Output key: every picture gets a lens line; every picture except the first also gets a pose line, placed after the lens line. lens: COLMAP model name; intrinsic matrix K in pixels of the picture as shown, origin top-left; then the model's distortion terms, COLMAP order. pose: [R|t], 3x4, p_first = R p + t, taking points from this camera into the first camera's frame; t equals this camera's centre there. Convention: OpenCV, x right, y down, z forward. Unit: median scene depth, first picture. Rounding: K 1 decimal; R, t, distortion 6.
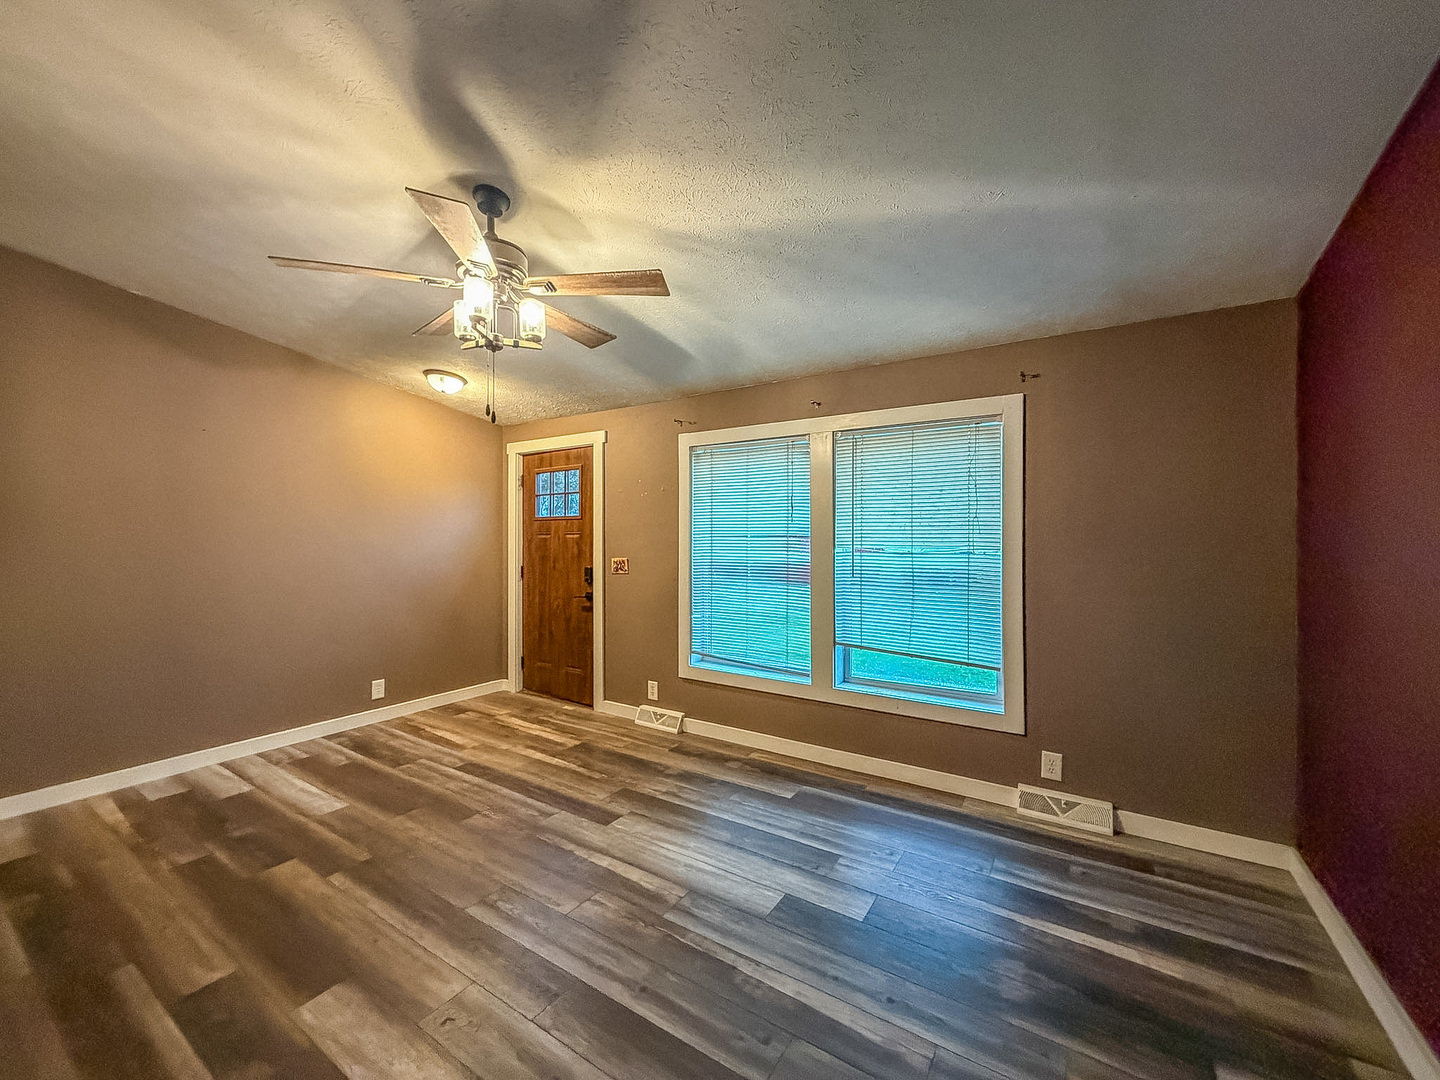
lens RADIAL K [[578.7, 0, 733.8], [0, 578.7, 540.2], [0, 0, 1]] dist [0.003661, 0.000263]
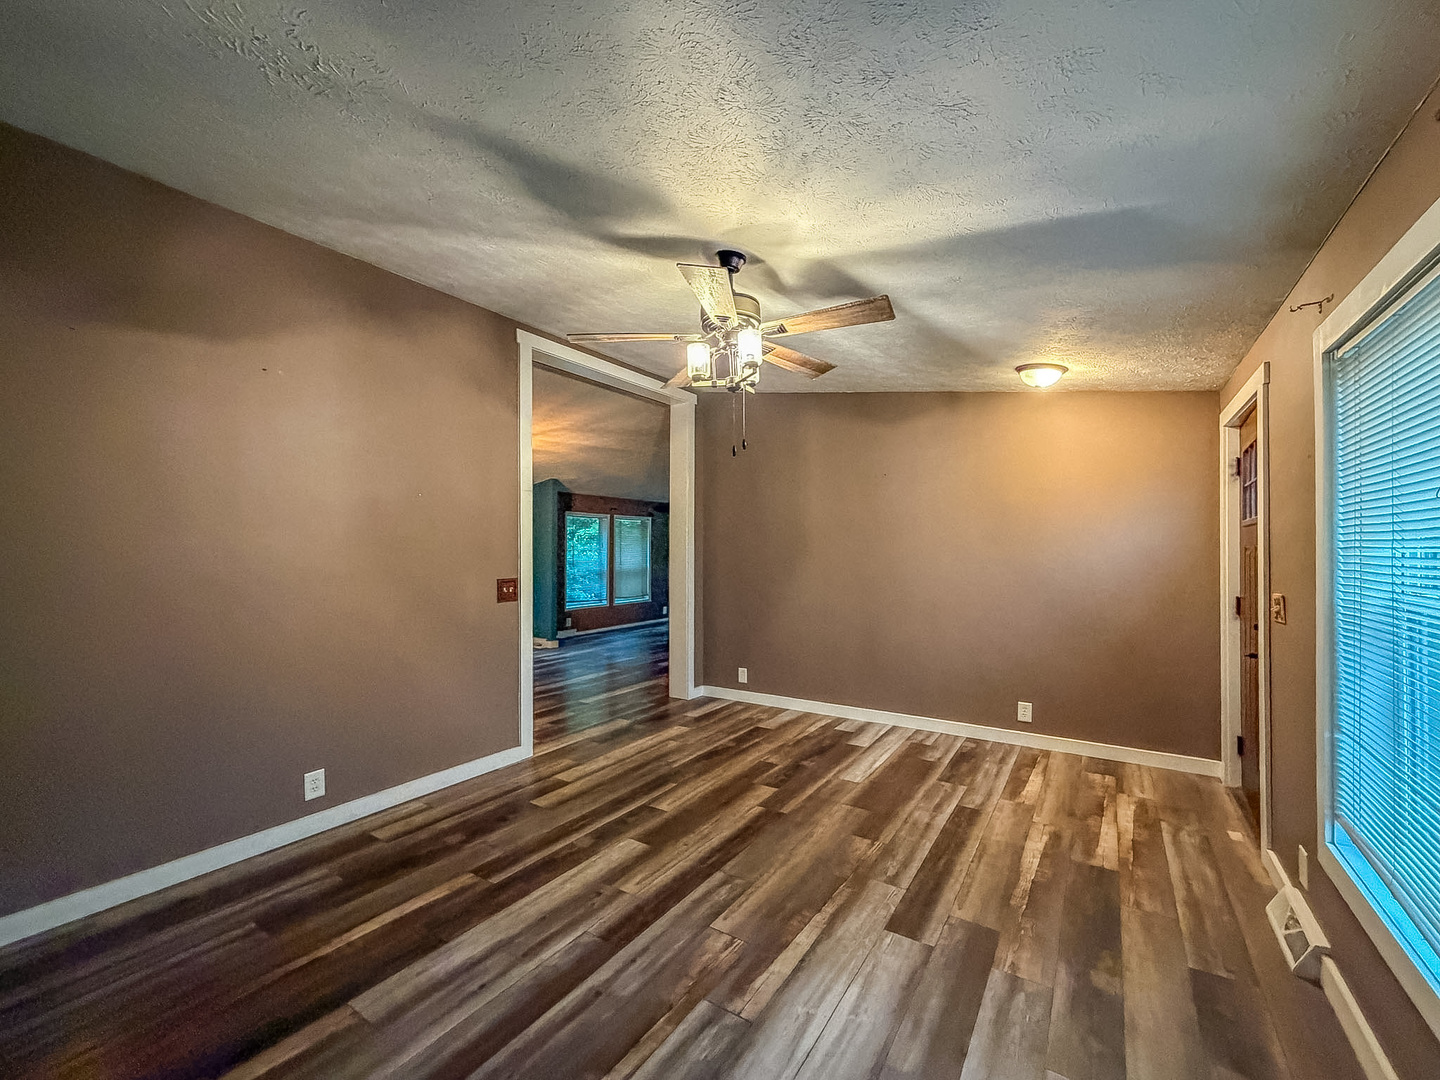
lens RADIAL K [[578.7, 0, 695.4], [0, 578.7, 540.7], [0, 0, 1]] dist [0.003661, 0.000263]
pose [[-0.037003, -0.019371, -0.999127, 0.473004], [0.002776, 0.999806, -0.019487, -0.008171], [0.999311, -0.003494, -0.036942, 0.644667]]
